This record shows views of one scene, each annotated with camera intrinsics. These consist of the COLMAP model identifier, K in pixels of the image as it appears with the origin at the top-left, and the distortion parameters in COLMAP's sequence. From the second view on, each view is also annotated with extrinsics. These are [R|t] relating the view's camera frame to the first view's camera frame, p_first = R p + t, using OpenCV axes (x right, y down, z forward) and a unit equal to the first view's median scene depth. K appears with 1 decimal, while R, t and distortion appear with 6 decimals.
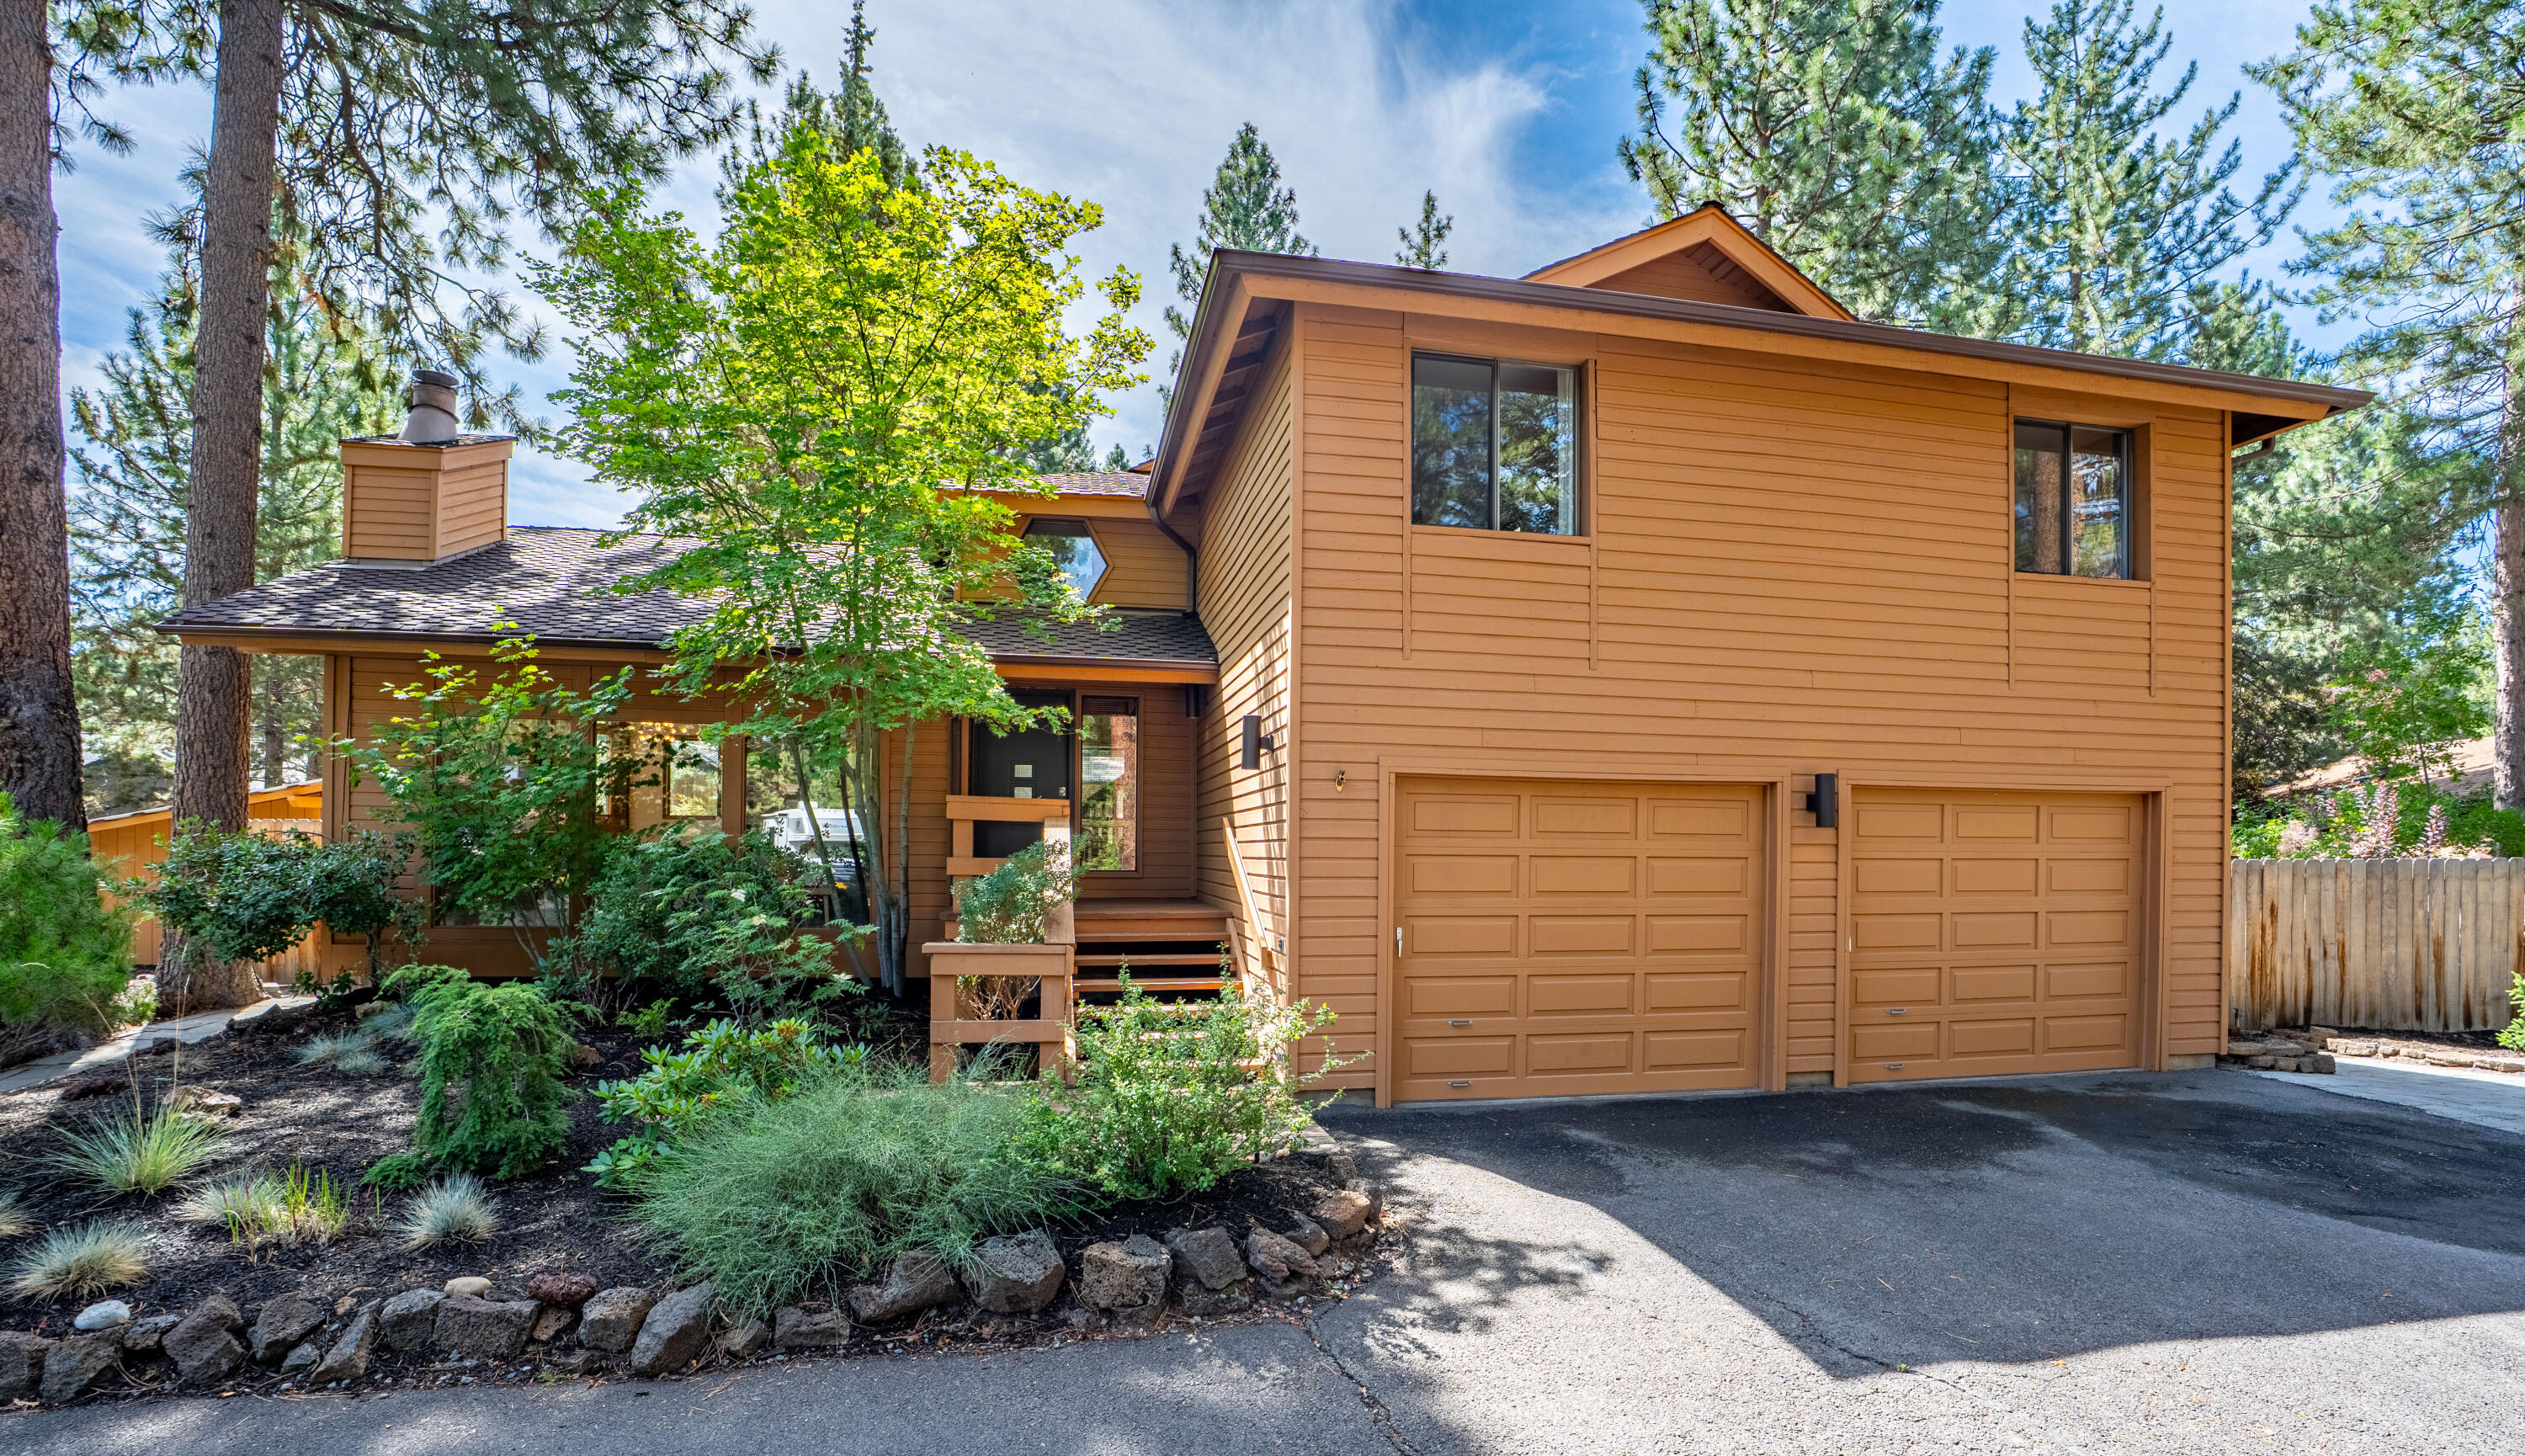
lens RADIAL K [[1151.5, 0, 1274.0], [0, 1151.5, 841.8], [0, 0, 1]] dist [-0.047245, 0.016154]
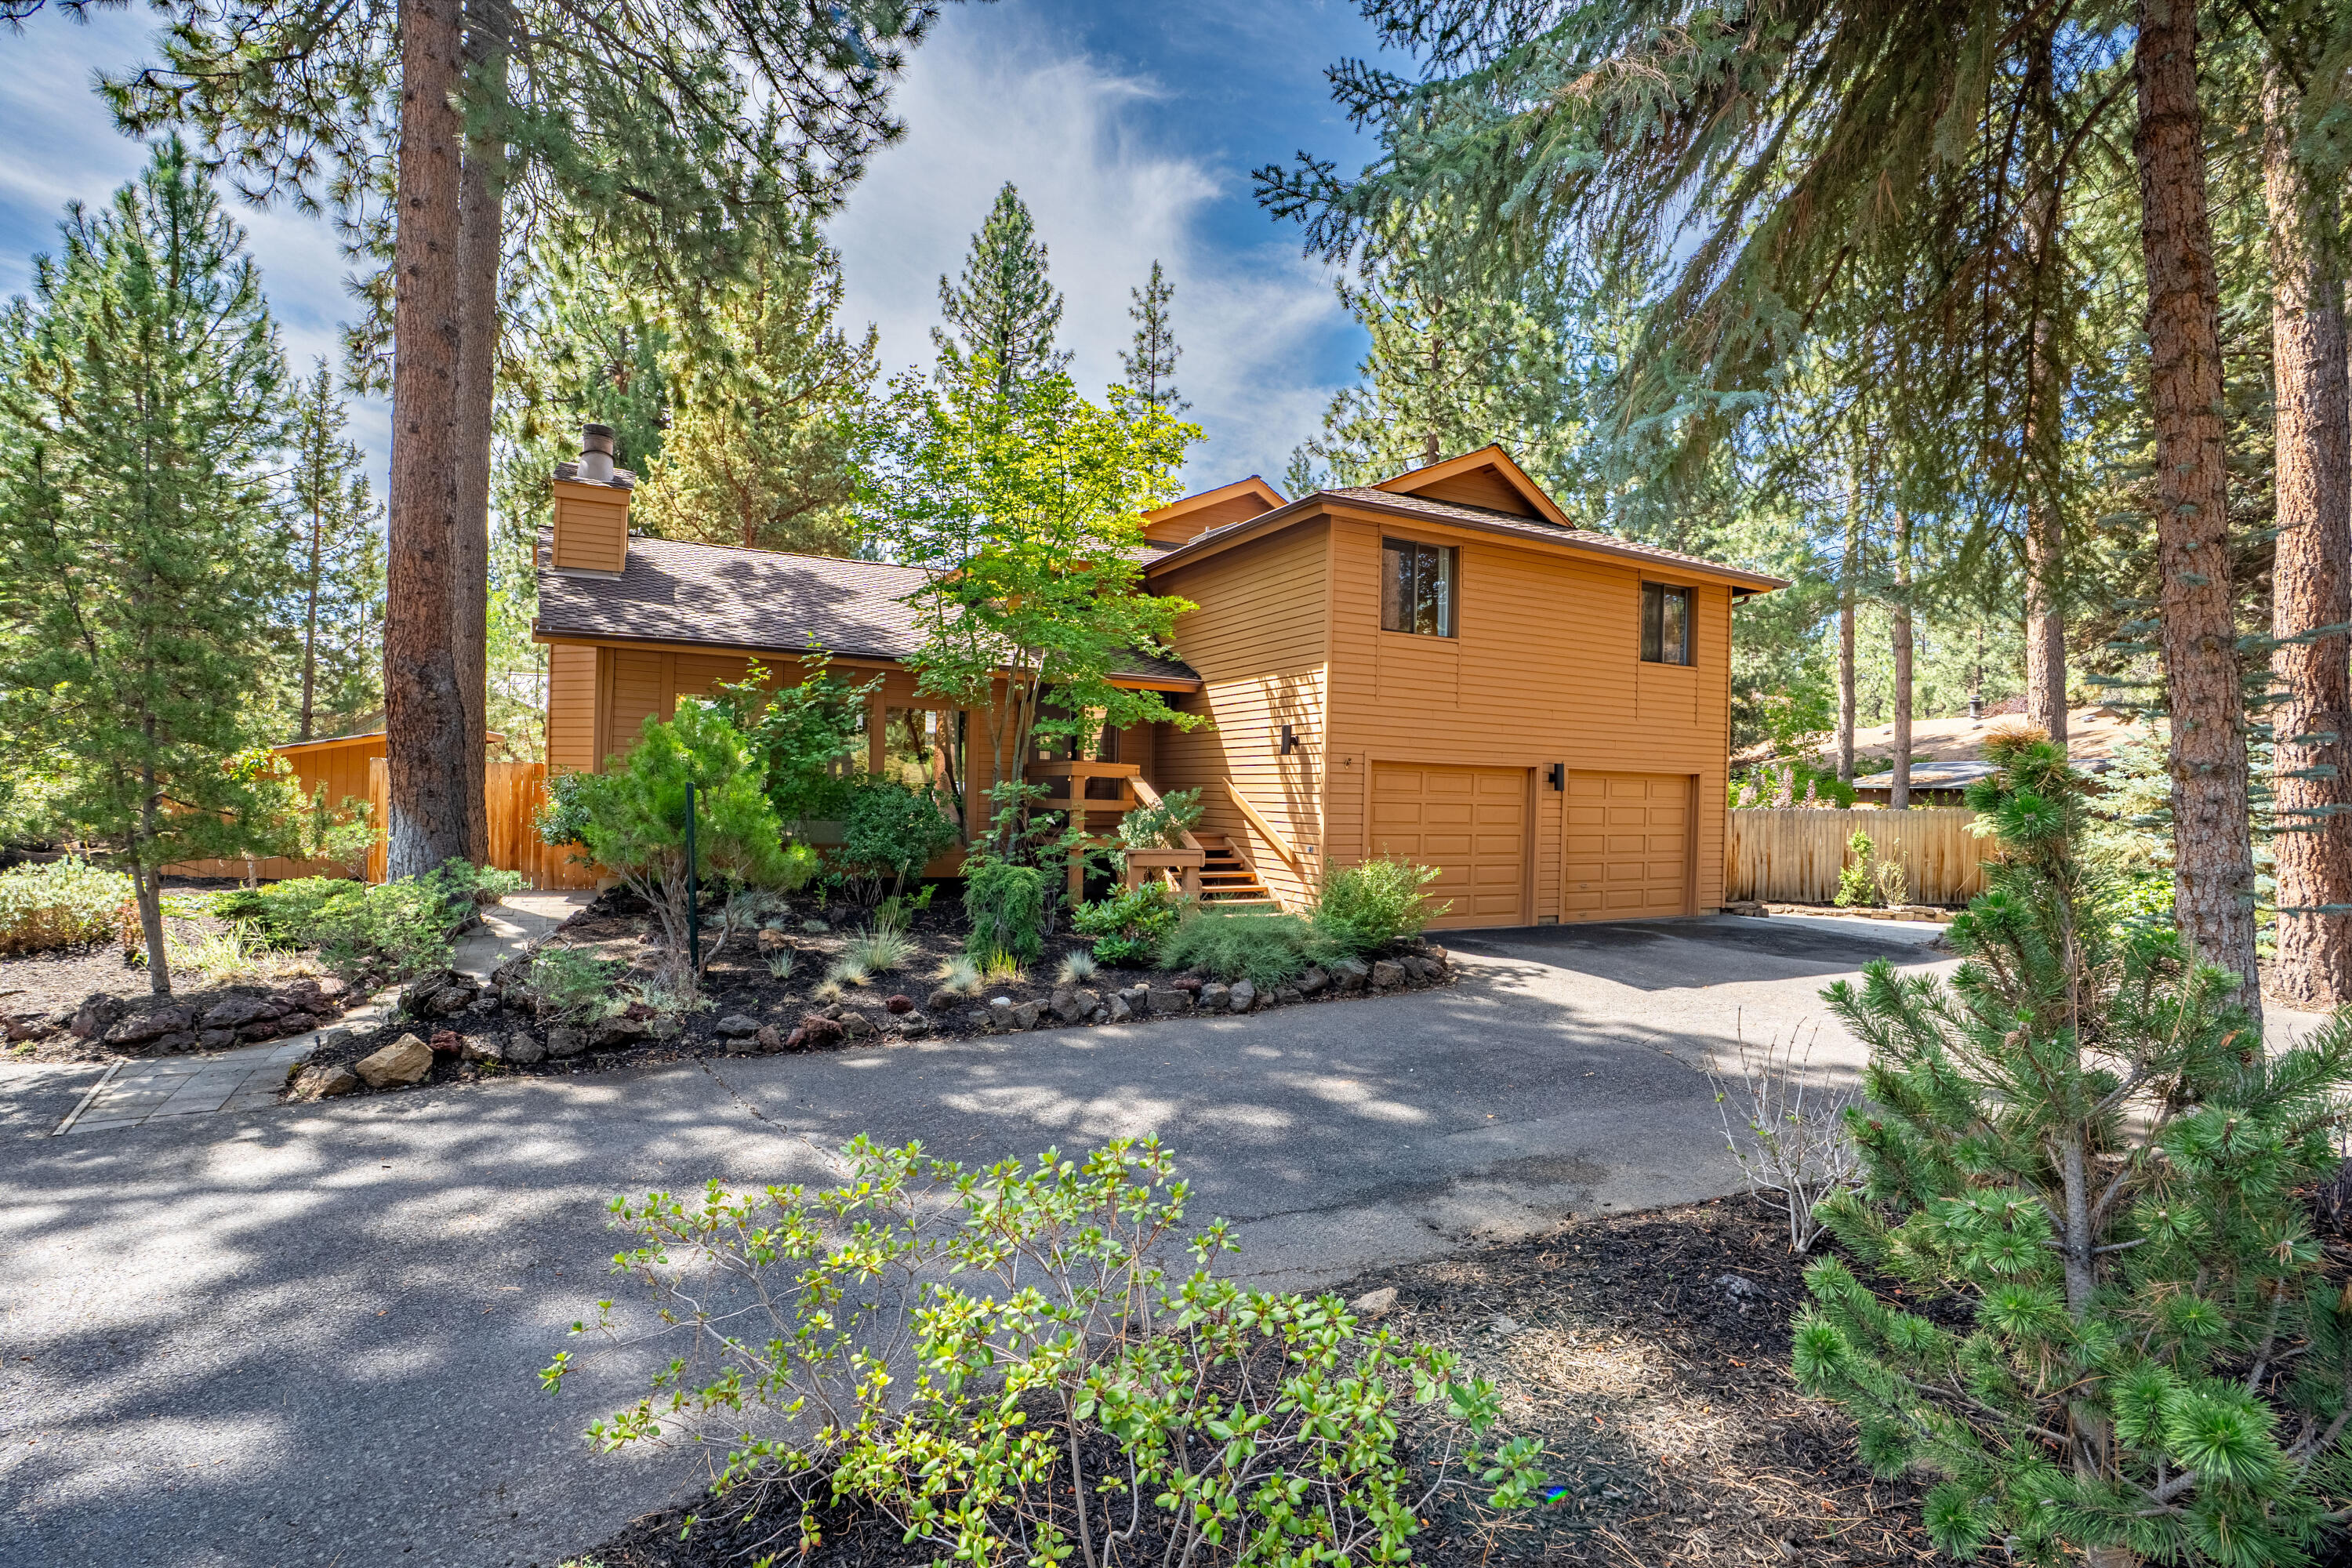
lens RADIAL K [[1061.2, 0, 1176.0], [0, 1061.2, 784.0], [0, 0, 1]] dist [-0.067583, 0.023821]
pose [[0.966166, 0.017567, 0.257323, -0.498972], [-0.019117, 0.999811, 0.003523, -0.014531], [-0.257213, -0.008323, 0.966319, -0.467125]]
